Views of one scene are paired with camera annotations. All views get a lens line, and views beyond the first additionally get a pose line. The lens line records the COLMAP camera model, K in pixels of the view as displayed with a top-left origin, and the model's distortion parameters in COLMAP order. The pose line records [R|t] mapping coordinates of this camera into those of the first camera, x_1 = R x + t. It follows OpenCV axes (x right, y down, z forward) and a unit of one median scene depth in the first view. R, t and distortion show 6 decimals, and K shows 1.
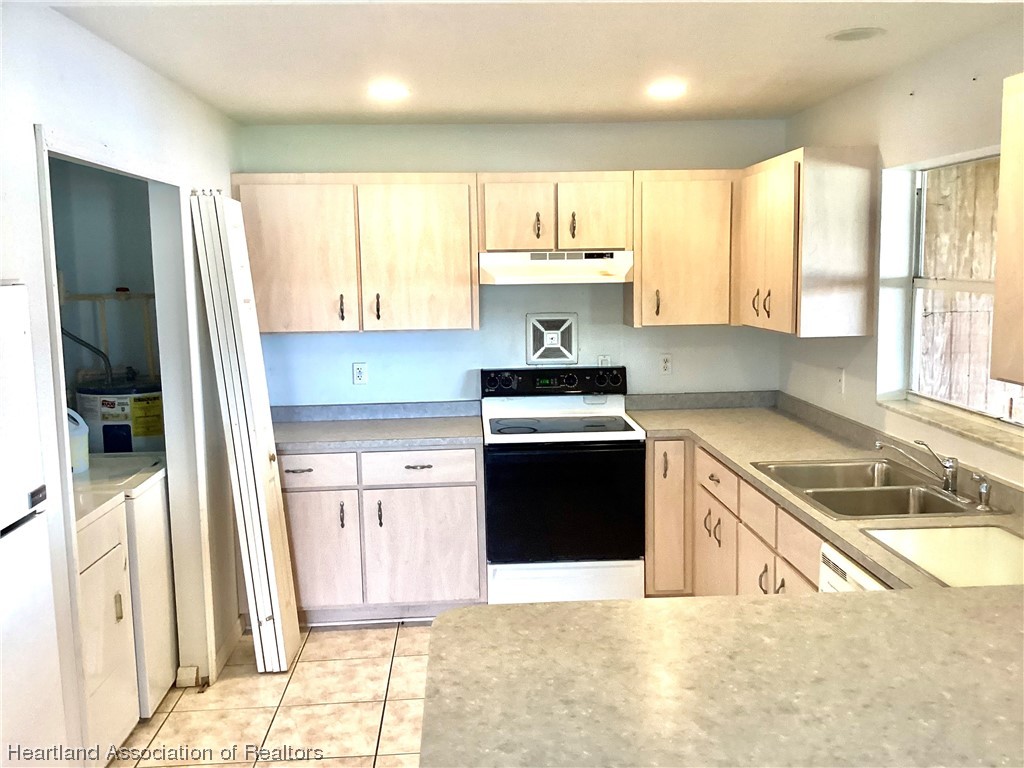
lens RADIAL K [[946.0, 0, 512.3], [0, 946.0, 385.5], [0, 0, 1]] dist [0.034757, 0.000000]
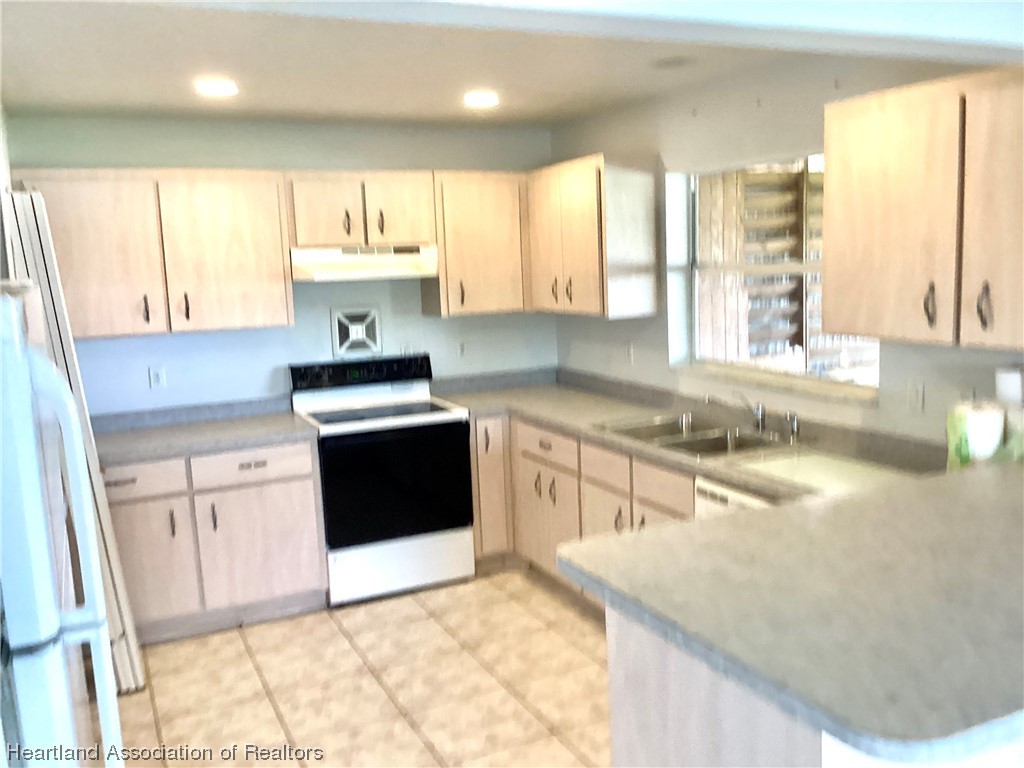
lens RADIAL K [[946.0, 0, 517.3], [0, 946.0, 384.4], [0, 0, 1]] dist [0.034757, 0.000000]
pose [[0.925817, -0.068802, 0.371657, -0.207309], [0.068401, 0.997556, 0.014279, 0.006189], [-0.371731, 0.012202, 0.928260, -0.033934]]
